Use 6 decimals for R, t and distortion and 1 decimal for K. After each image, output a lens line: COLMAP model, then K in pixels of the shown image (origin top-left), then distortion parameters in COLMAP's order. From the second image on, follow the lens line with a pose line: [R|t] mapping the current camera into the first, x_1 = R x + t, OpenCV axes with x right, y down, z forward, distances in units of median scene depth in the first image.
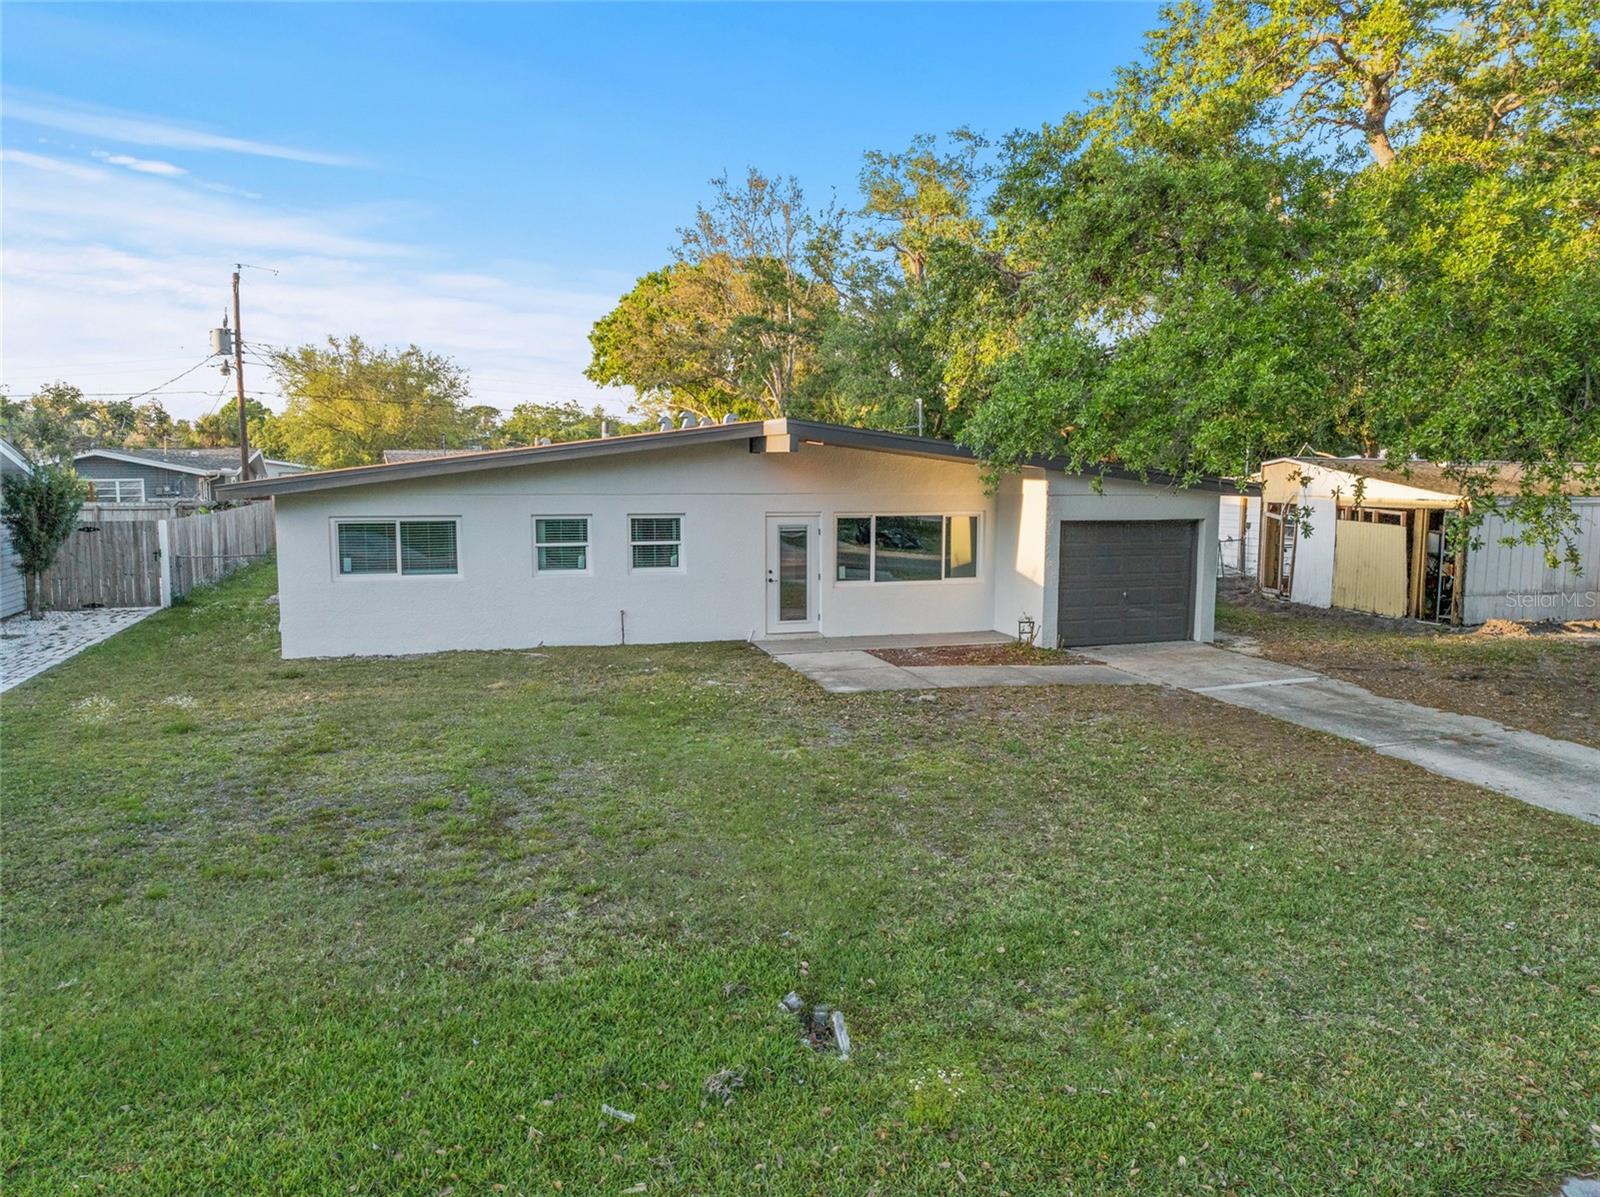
lens RADIAL K [[1150.8, 0, 788.9], [0, 1150.8, 596.0], [0, 0, 1]] dist [-0.037004, -0.003818]
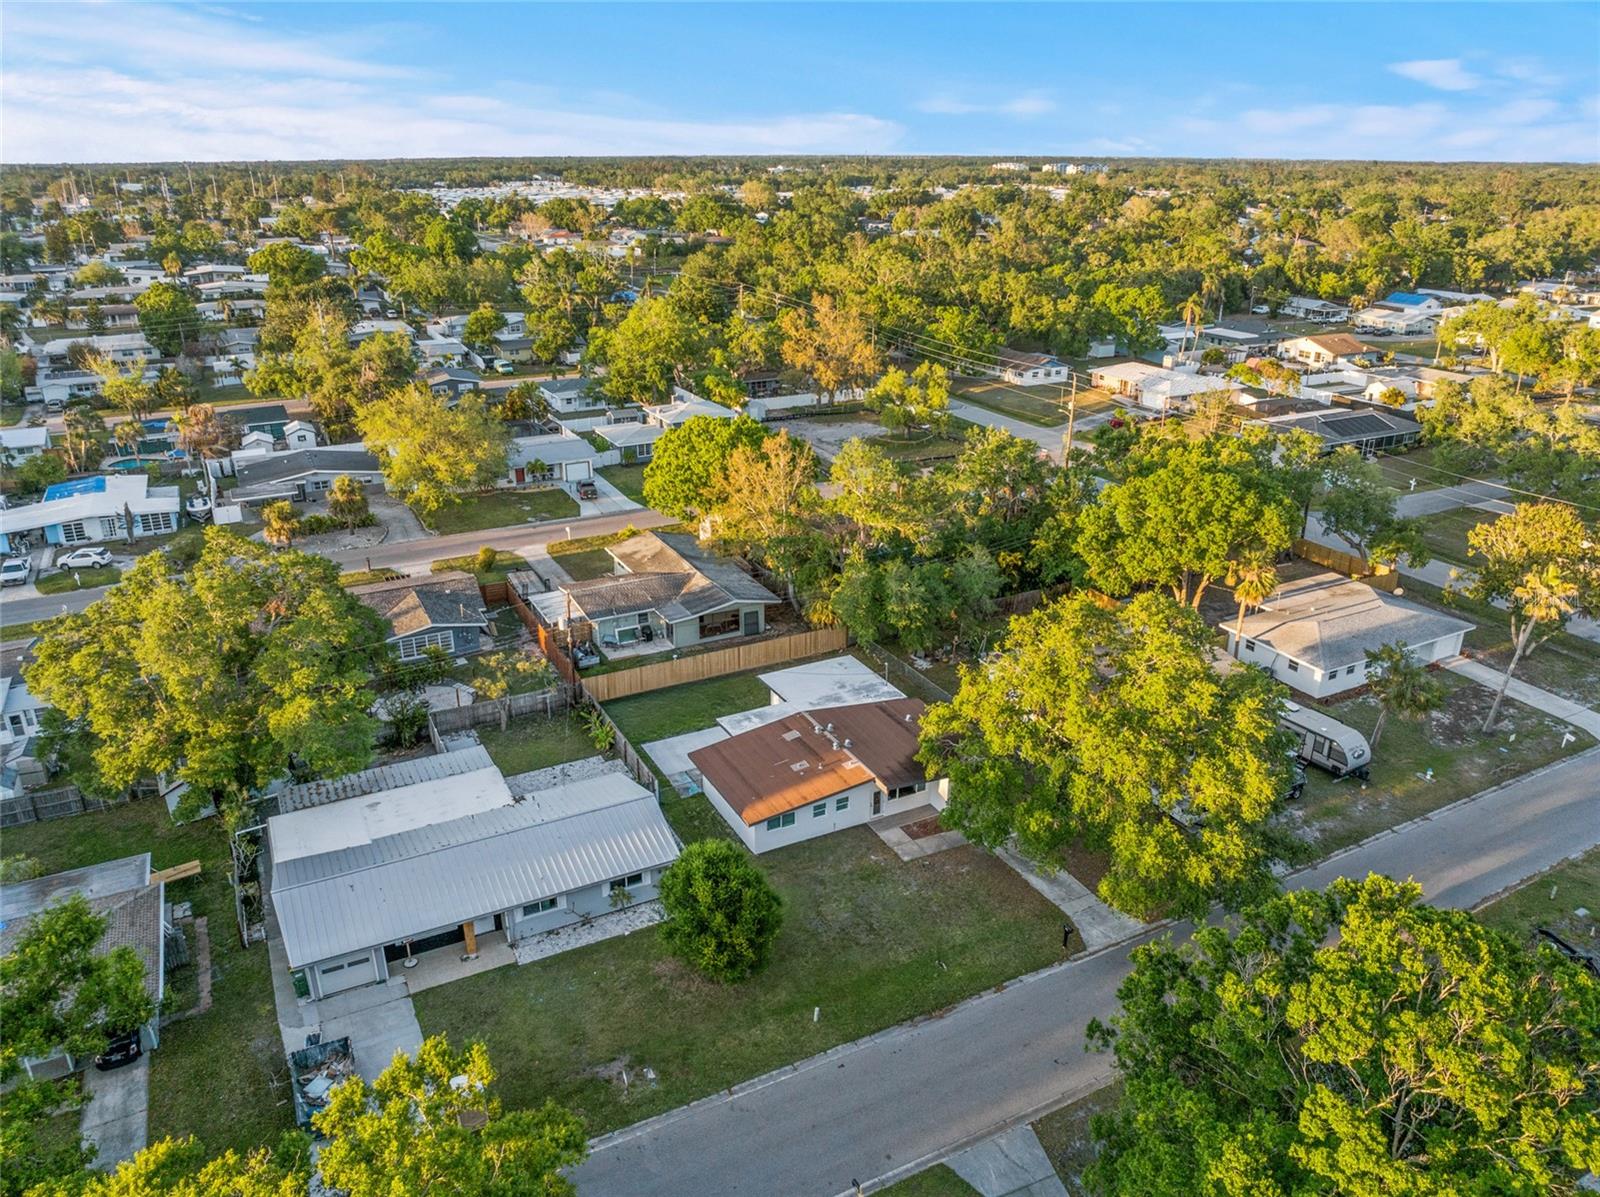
lens RADIAL K [[1150.8, 0, 788.9], [0, 1150.8, 596.0], [0, 0, 1]] dist [-0.037004, -0.003818]
pose [[0.985238, -0.066148, 0.157893, -1.372463], [0.022907, 0.964977, 0.261334, -2.753101], [-0.169650, -0.253860, 0.952247, -3.780911]]
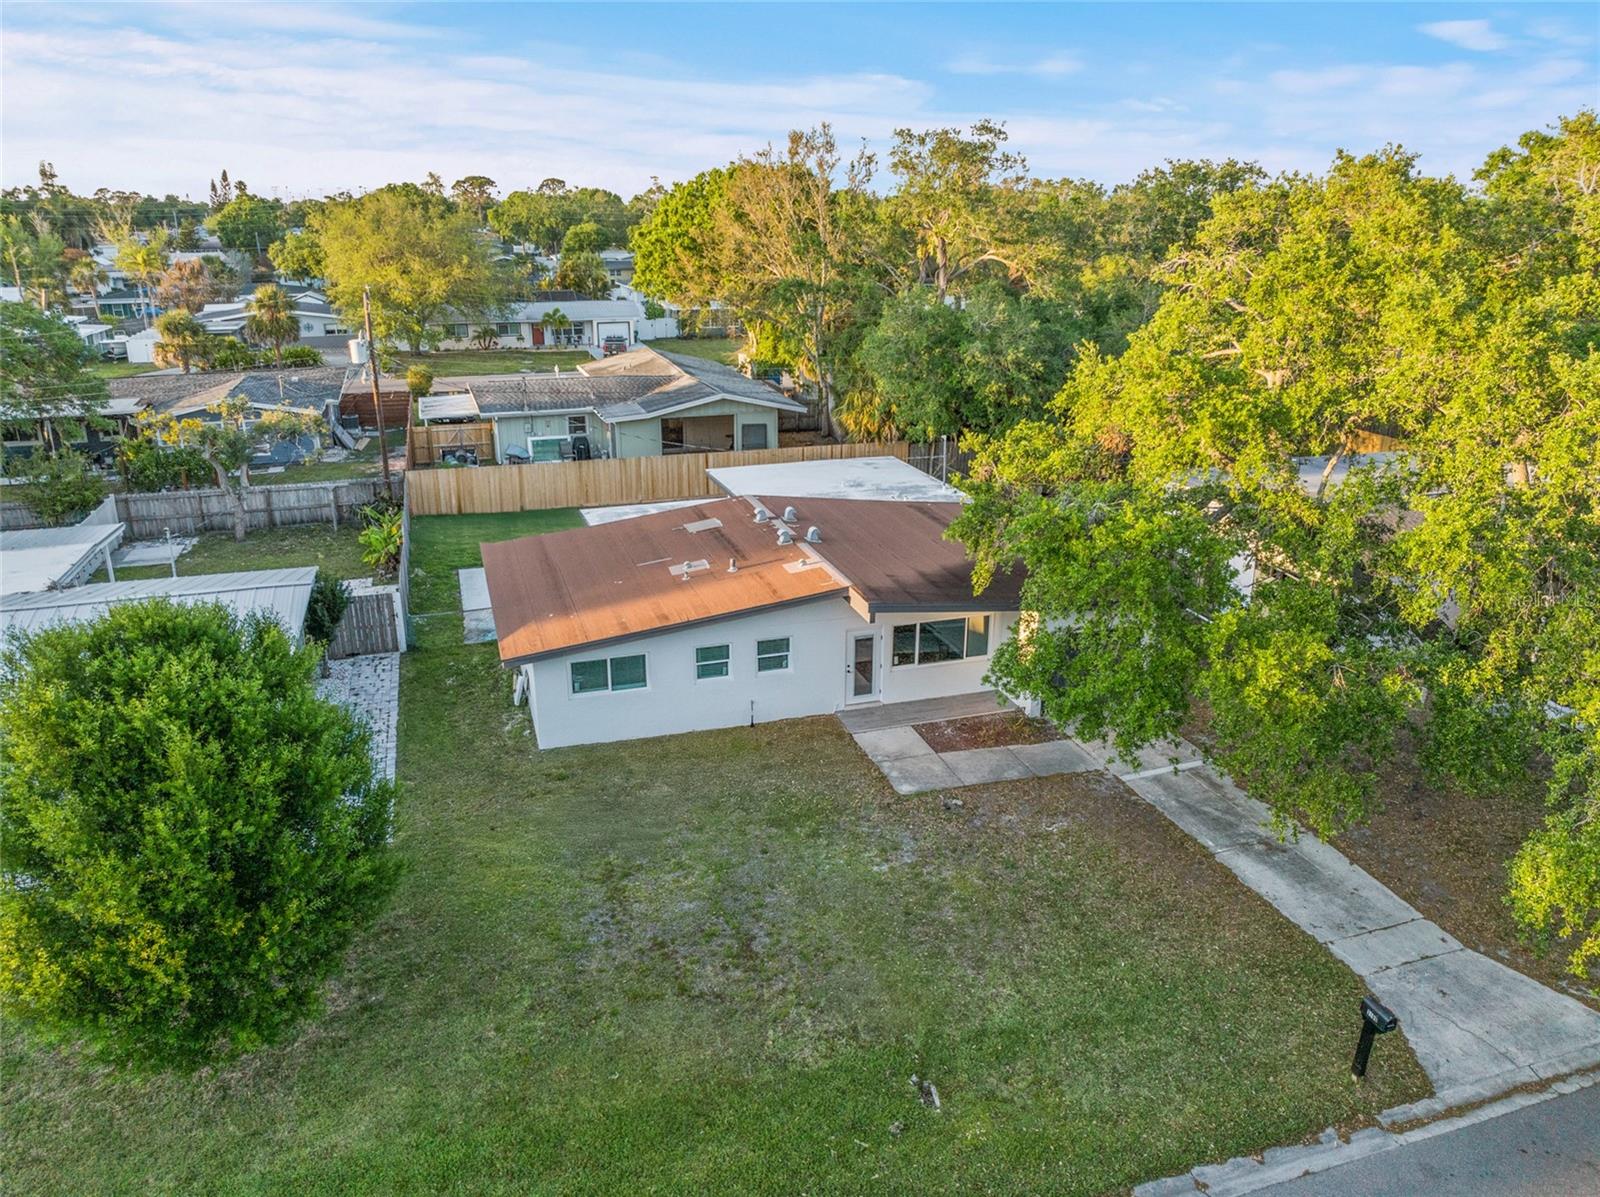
lens RADIAL K [[1150.8, 0, 788.9], [0, 1150.8, 596.0], [0, 0, 1]] dist [-0.037004, -0.003818]
pose [[0.999989, -0.001805, 0.004417, -0.175244], [0.000811, 0.976514, 0.215452, -0.756358], [-0.004703, -0.215446, 0.976504, -0.745291]]
